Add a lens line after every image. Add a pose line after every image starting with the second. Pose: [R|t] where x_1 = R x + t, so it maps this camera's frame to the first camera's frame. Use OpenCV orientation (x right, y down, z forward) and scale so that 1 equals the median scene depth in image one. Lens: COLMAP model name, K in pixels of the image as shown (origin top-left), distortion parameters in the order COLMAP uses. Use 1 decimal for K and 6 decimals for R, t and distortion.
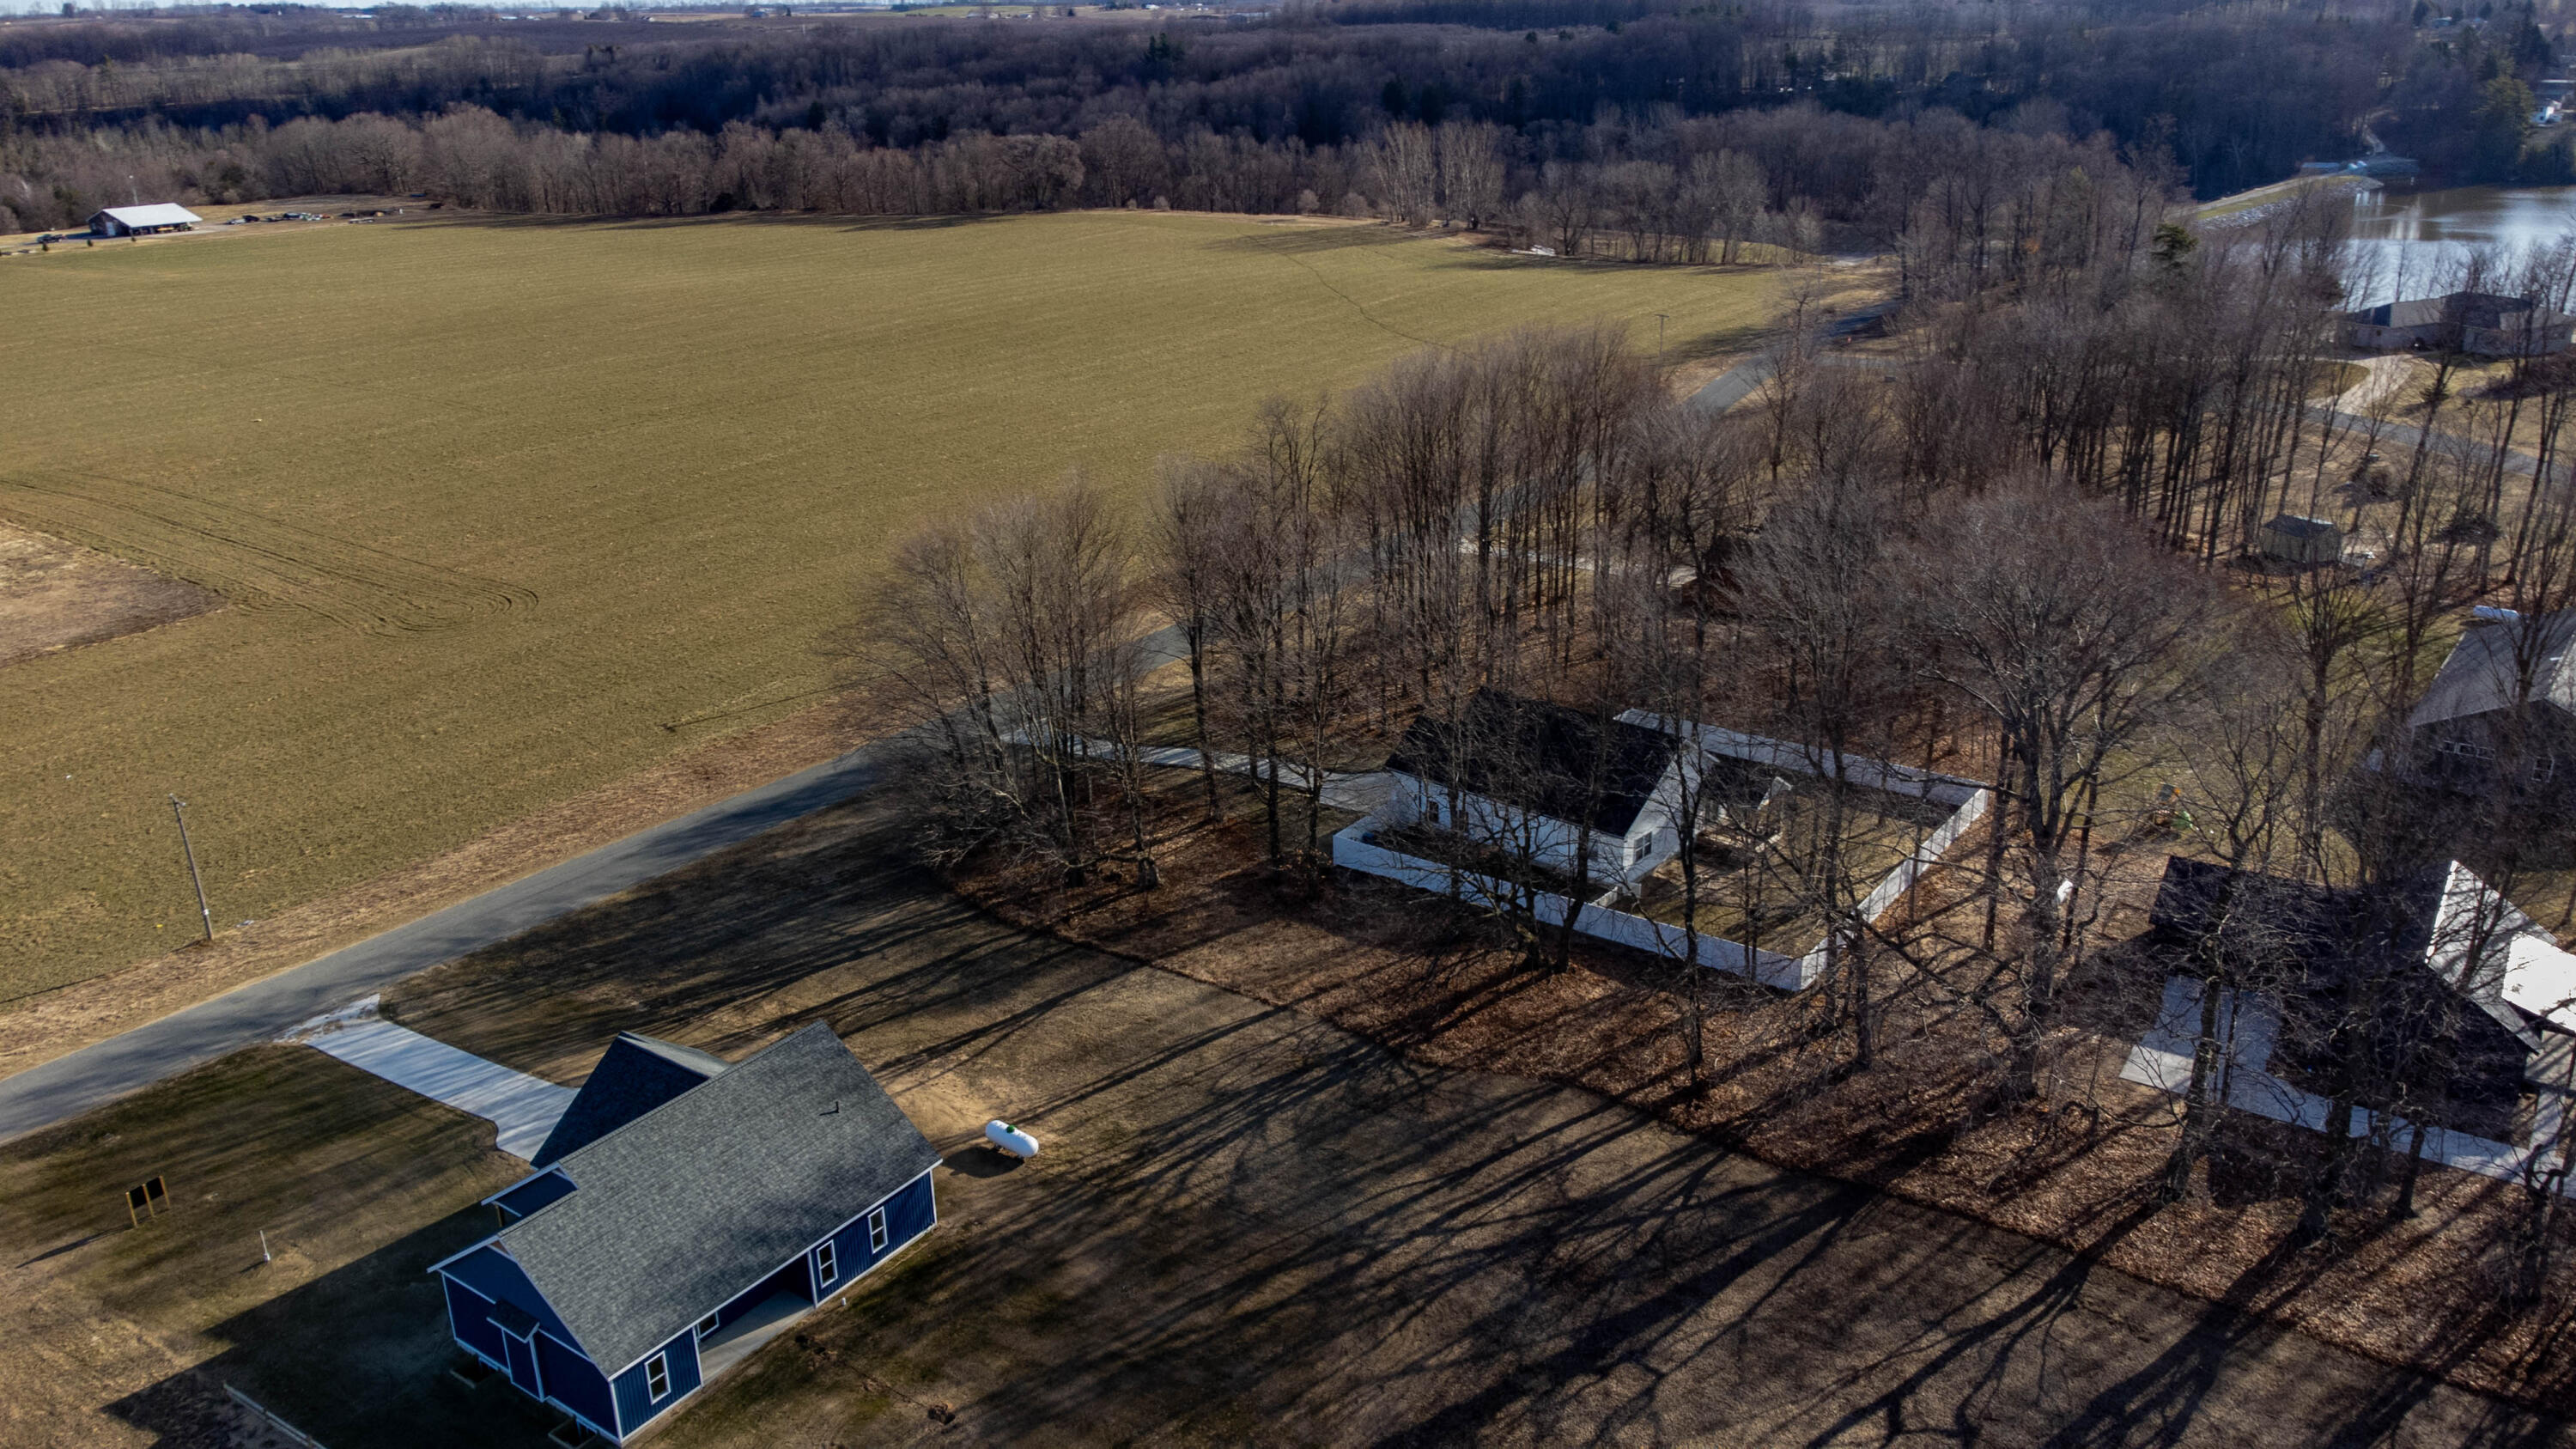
lens RADIAL K [[1943.0, 0, 1280.1], [0, 1943.0, 730.8], [0, 0, 1]] dist [0.014506, 0.061202]
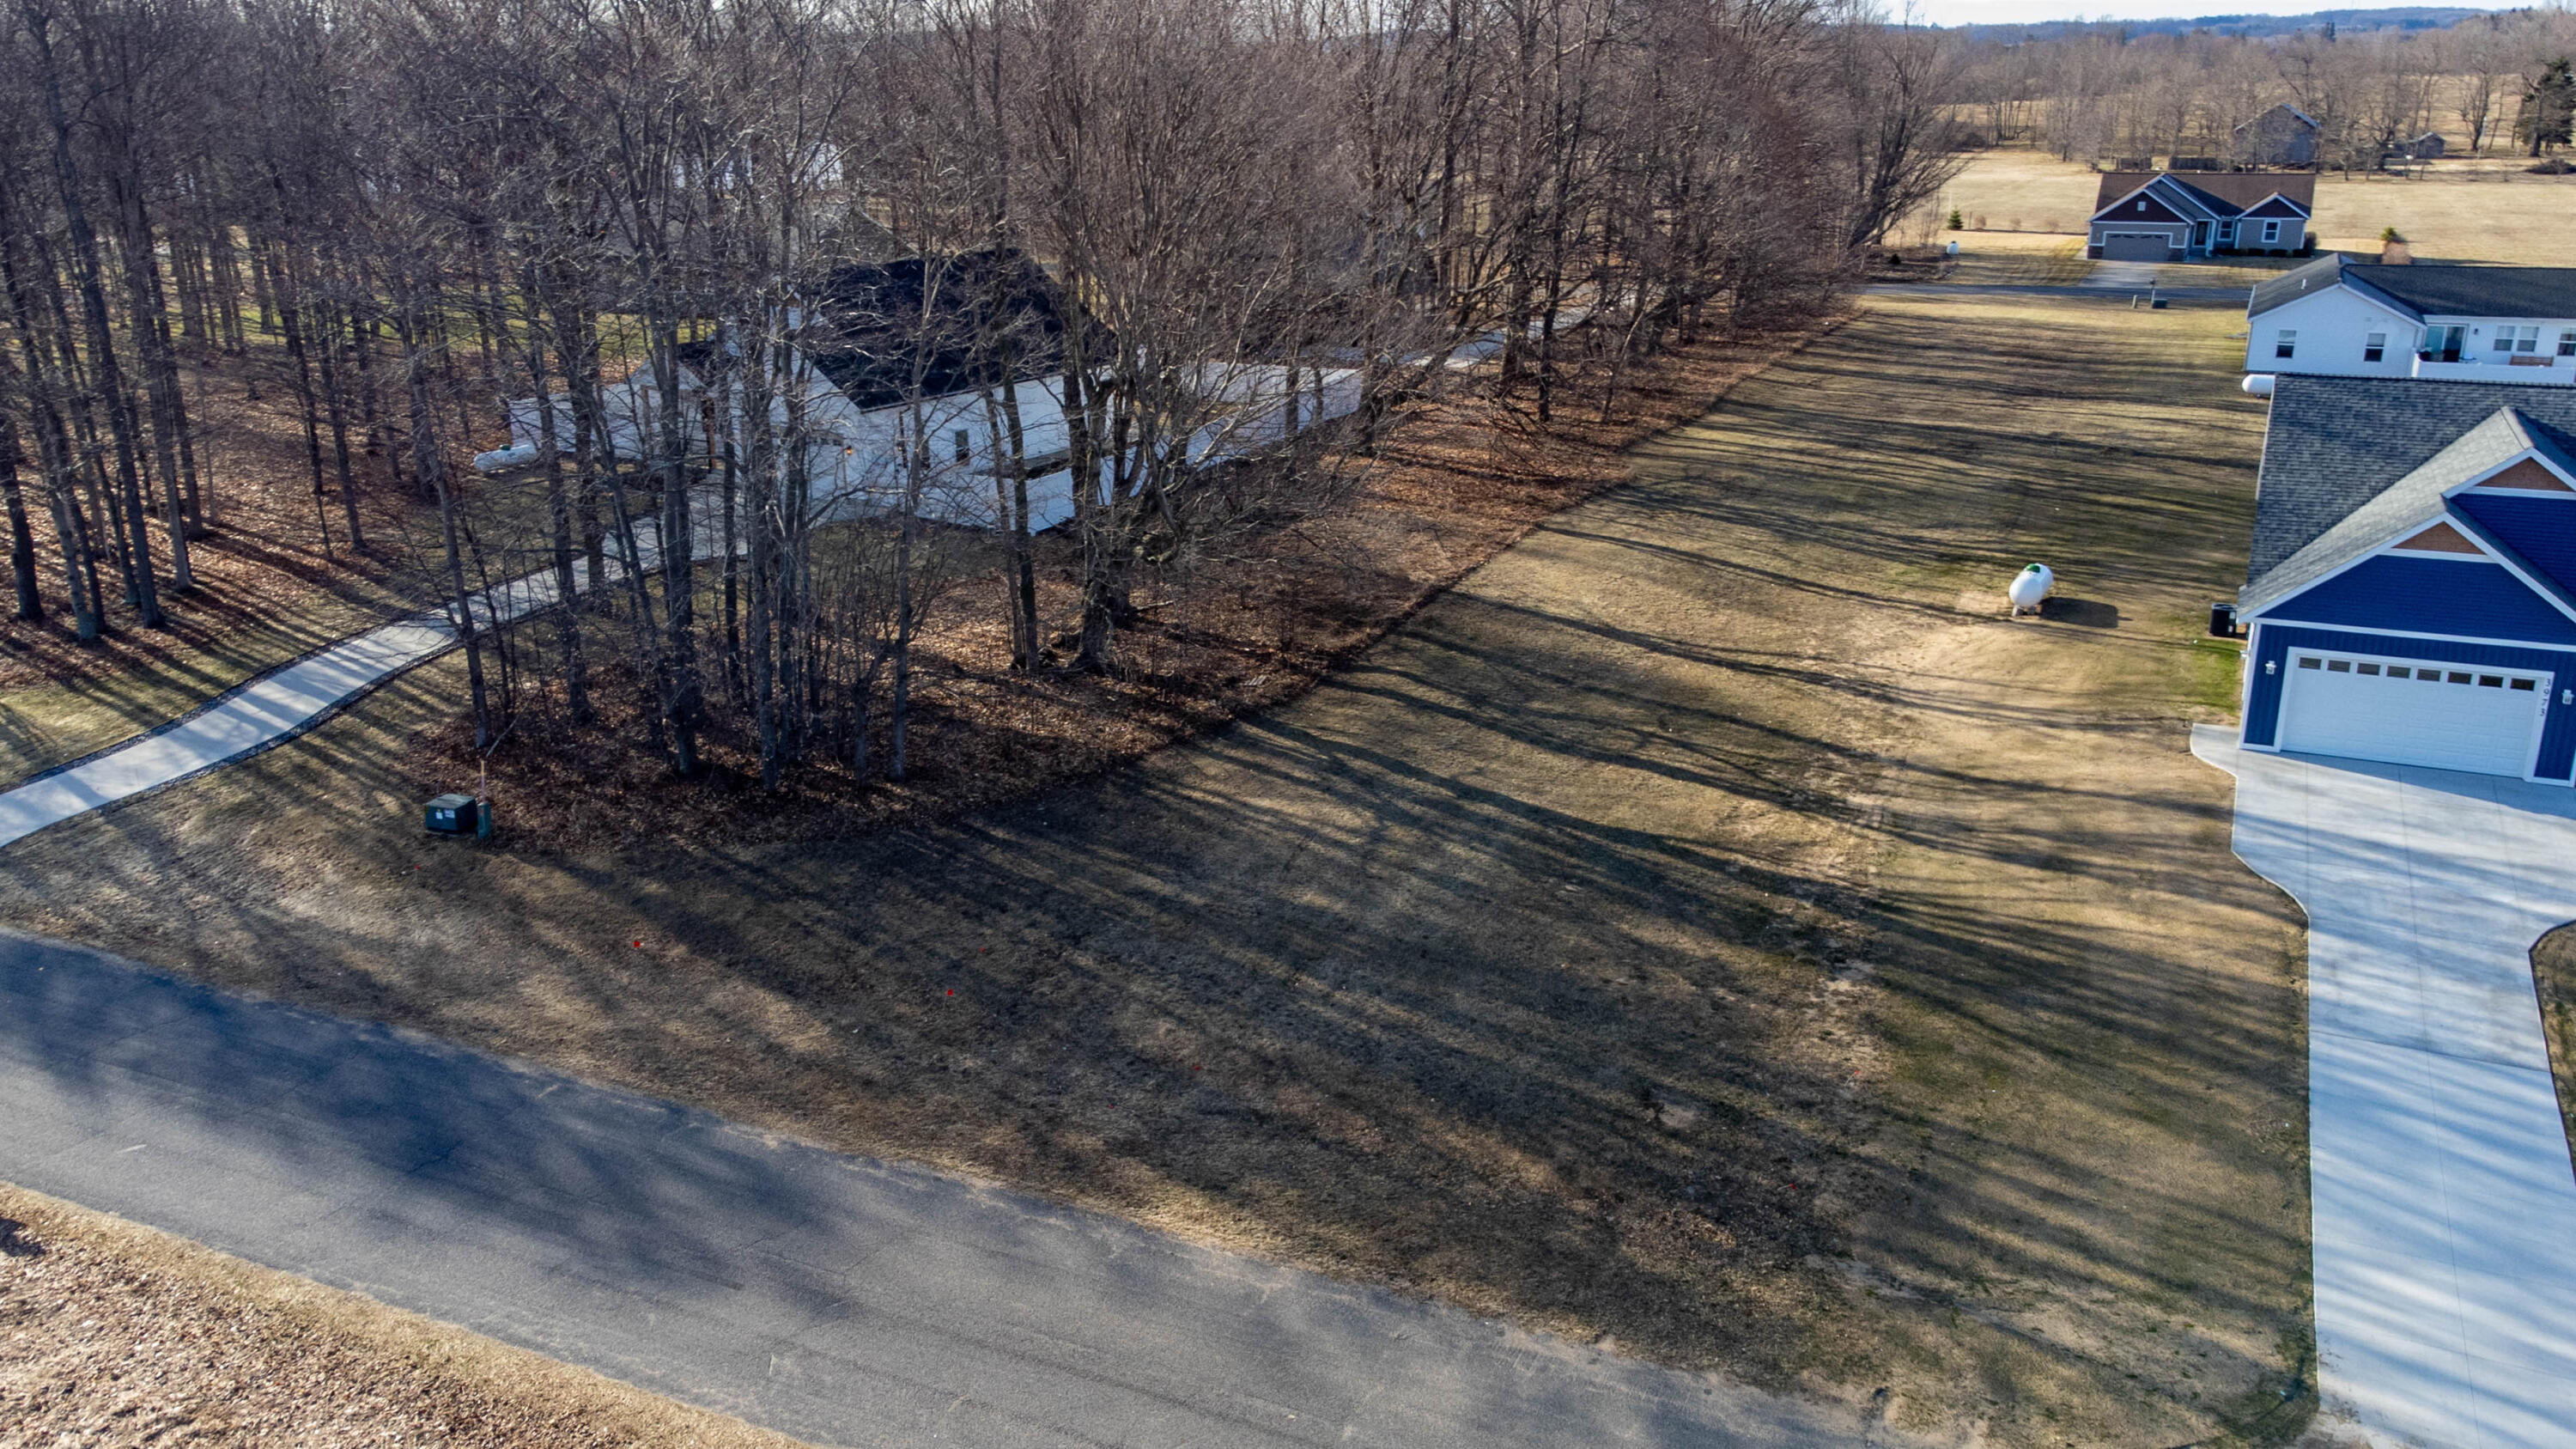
lens RADIAL K [[2086.9, 0, 1279.0], [0, 2086.9, 774.9], [0, 0, 1]] dist [0.011230, 0.071410]
pose [[-0.207093, -0.279806, 0.937454, -0.695431], [0.345856, 0.875413, 0.337692, -0.060987], [-0.915148, 0.394158, -0.084519, 1.177518]]
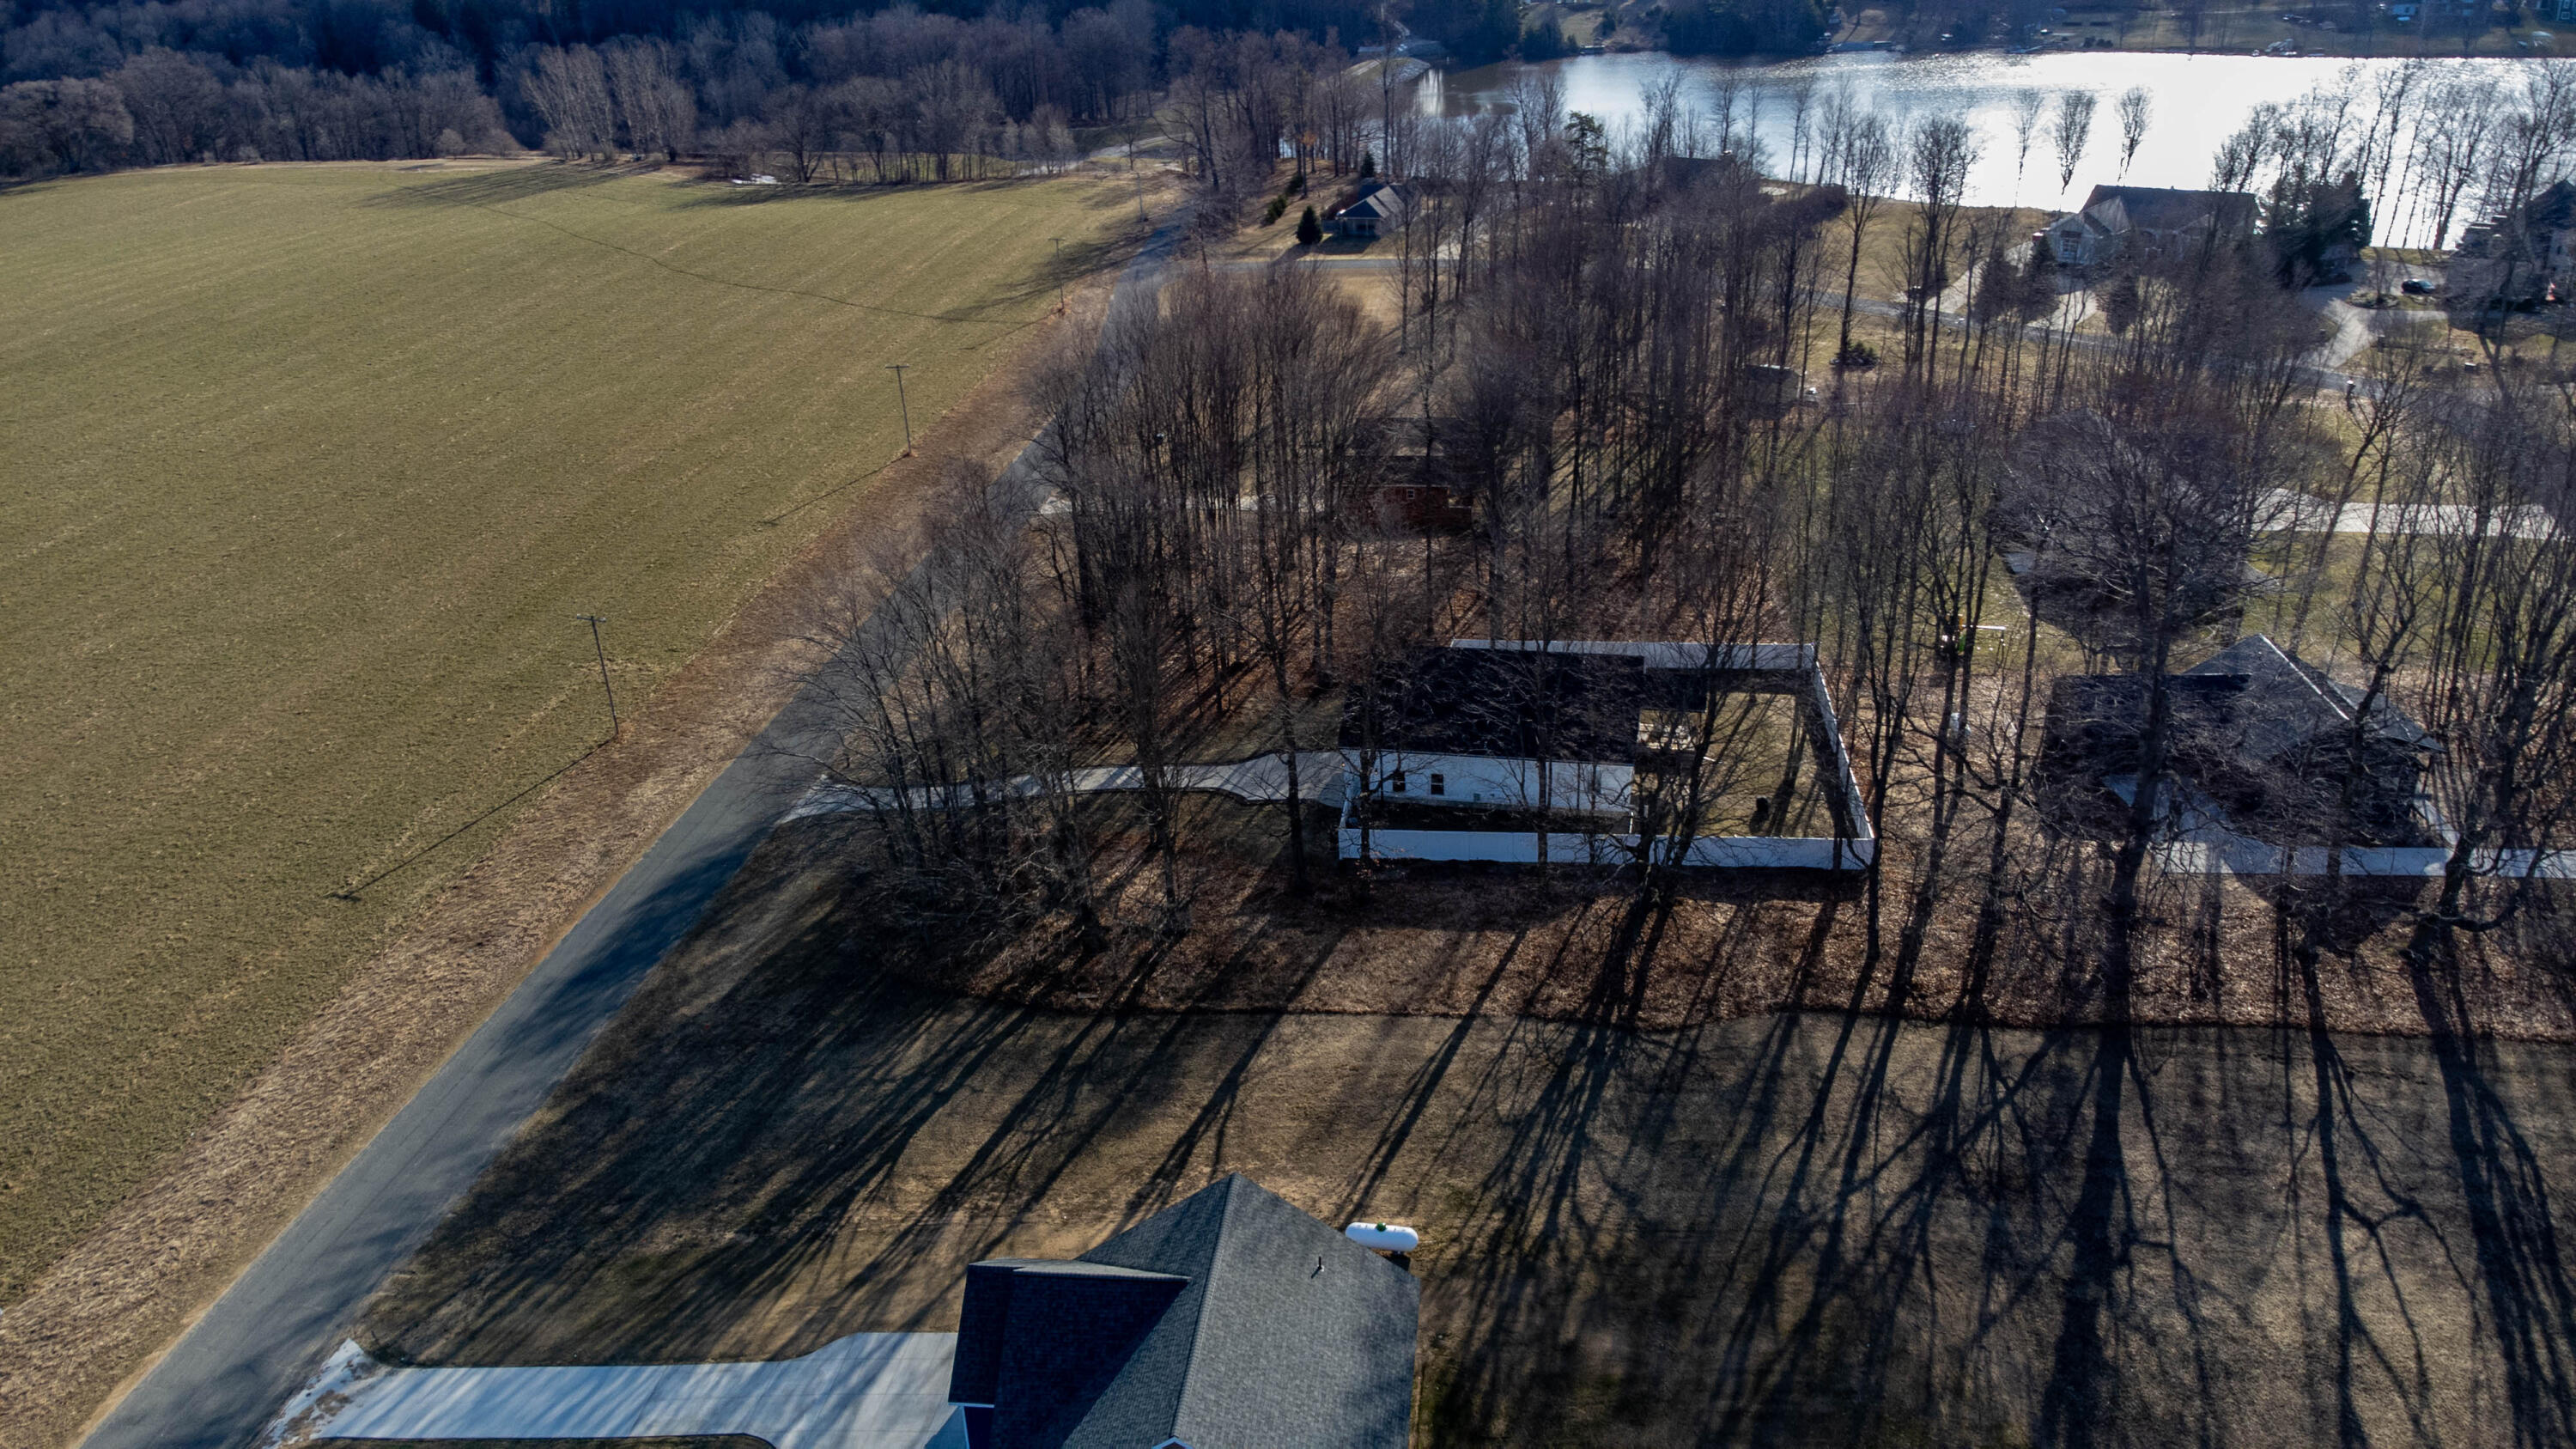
lens RADIAL K [[1943.0, 0, 1280.1], [0, 1943.0, 730.8], [0, 0, 1]] dist [0.014506, 0.061202]
pose [[0.871276, -0.209722, 0.443728, -0.470680], [0.189145, 0.977749, 0.090727, -0.097188], [-0.452882, 0.004881, 0.891557, 0.196561]]
